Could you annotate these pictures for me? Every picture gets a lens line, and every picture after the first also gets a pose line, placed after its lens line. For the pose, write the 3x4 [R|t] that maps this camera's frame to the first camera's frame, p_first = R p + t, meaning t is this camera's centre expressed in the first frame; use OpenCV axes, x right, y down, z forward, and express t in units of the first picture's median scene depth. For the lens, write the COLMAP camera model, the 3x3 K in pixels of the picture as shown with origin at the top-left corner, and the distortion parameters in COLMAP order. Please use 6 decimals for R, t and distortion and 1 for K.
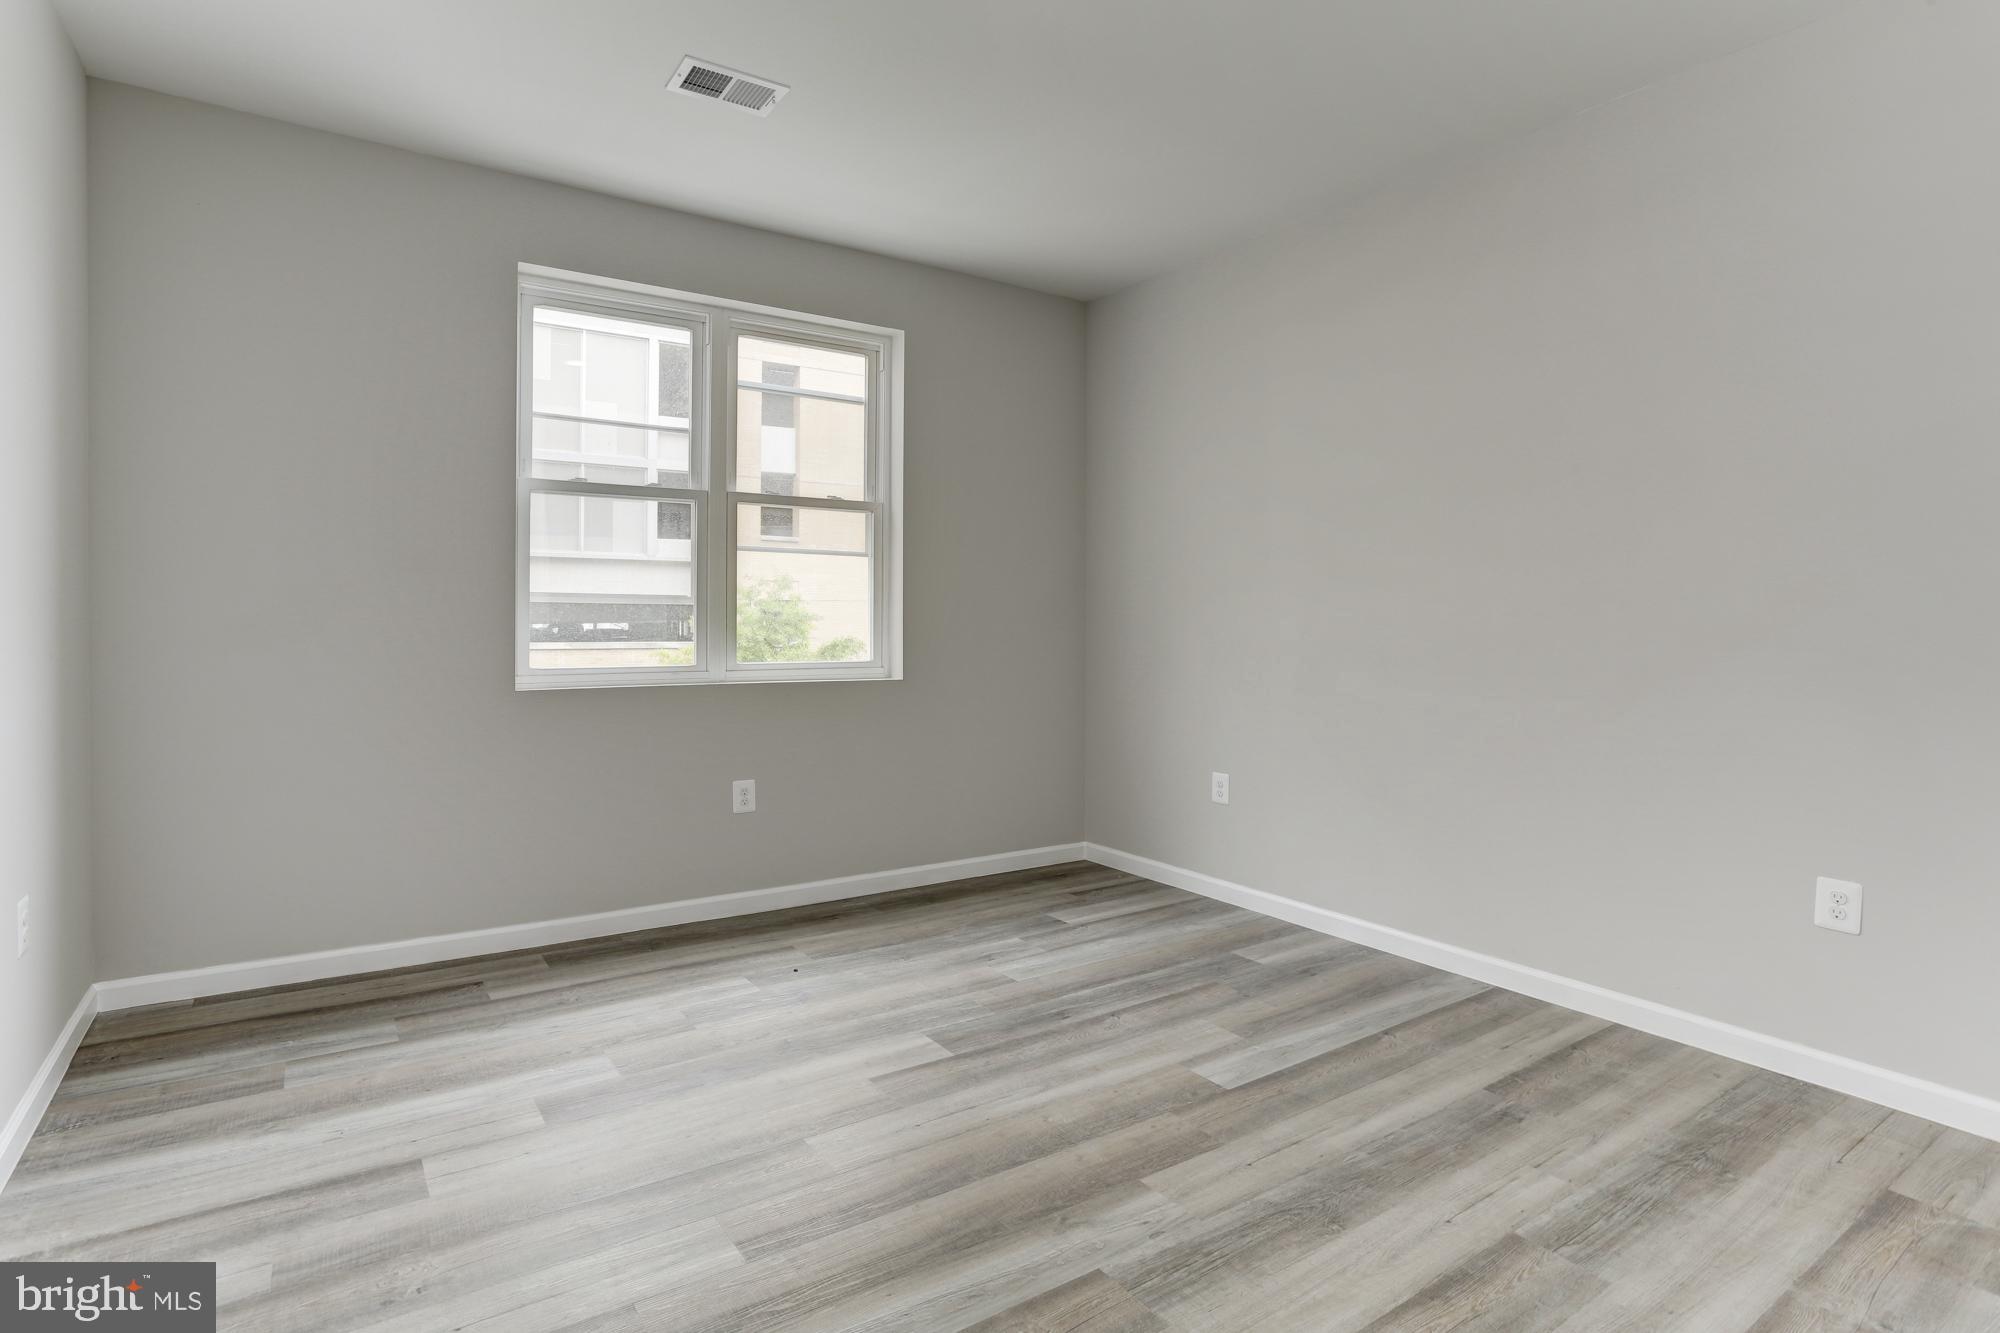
lens RADIAL K [[1004.0, 0, 1004.6], [0, 1004.0, 635.4], [0, 0, 1]] dist [-0.000358, 0.000904]
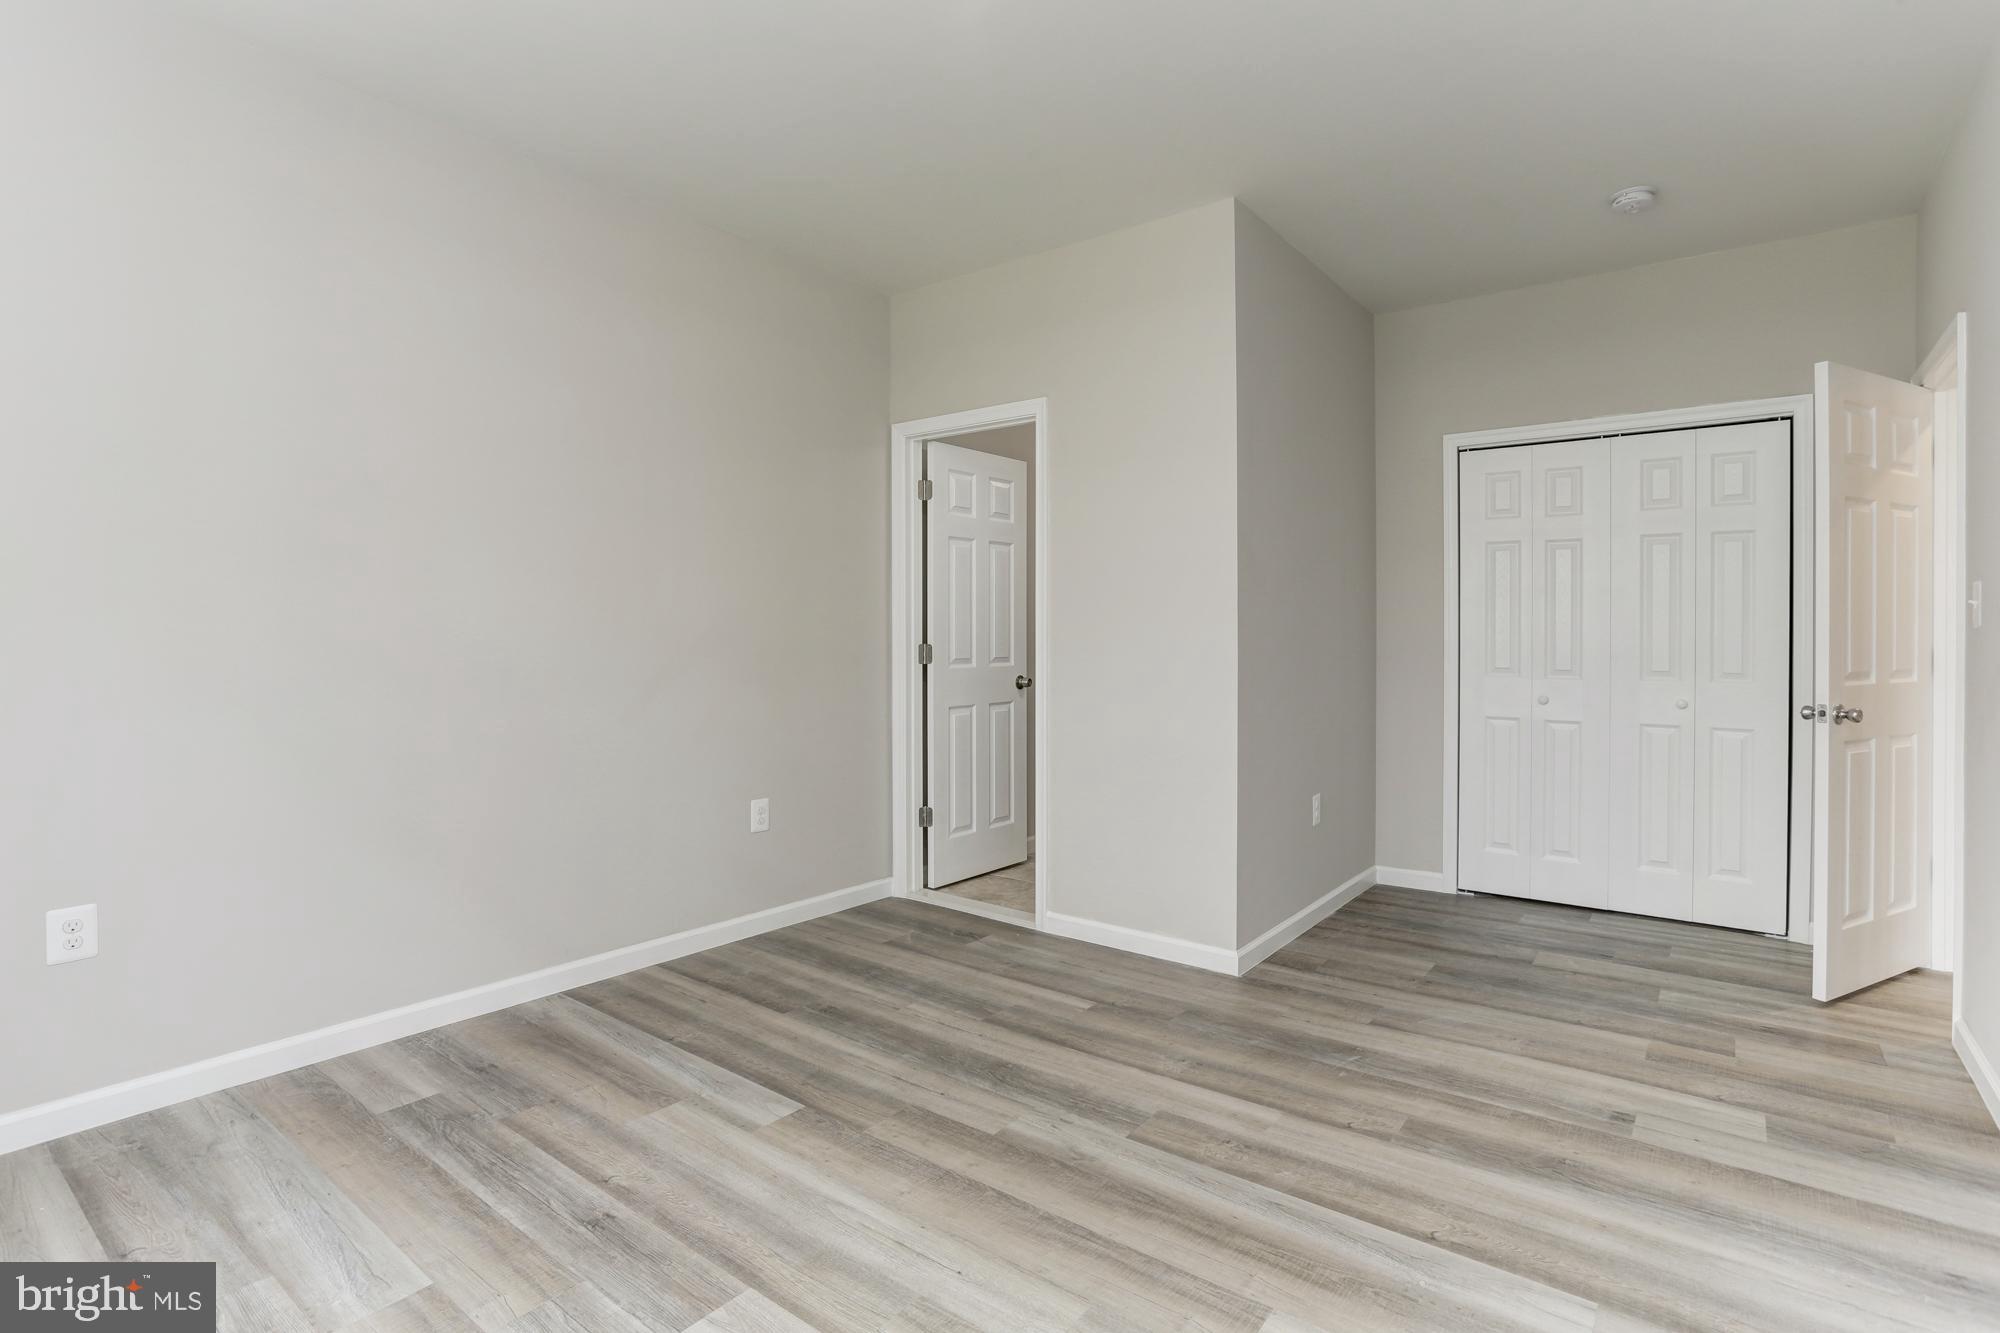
lens RADIAL K [[1004.0, 0, 1004.6], [0, 1004.0, 635.4], [0, 0, 1]] dist [-0.000358, 0.000904]
pose [[-0.302116, -0.003506, 0.953265, -0.766014], [0.006408, 0.999963, 0.005708, -0.022089], [-0.953250, 0.007833, -0.302082, 1.073777]]
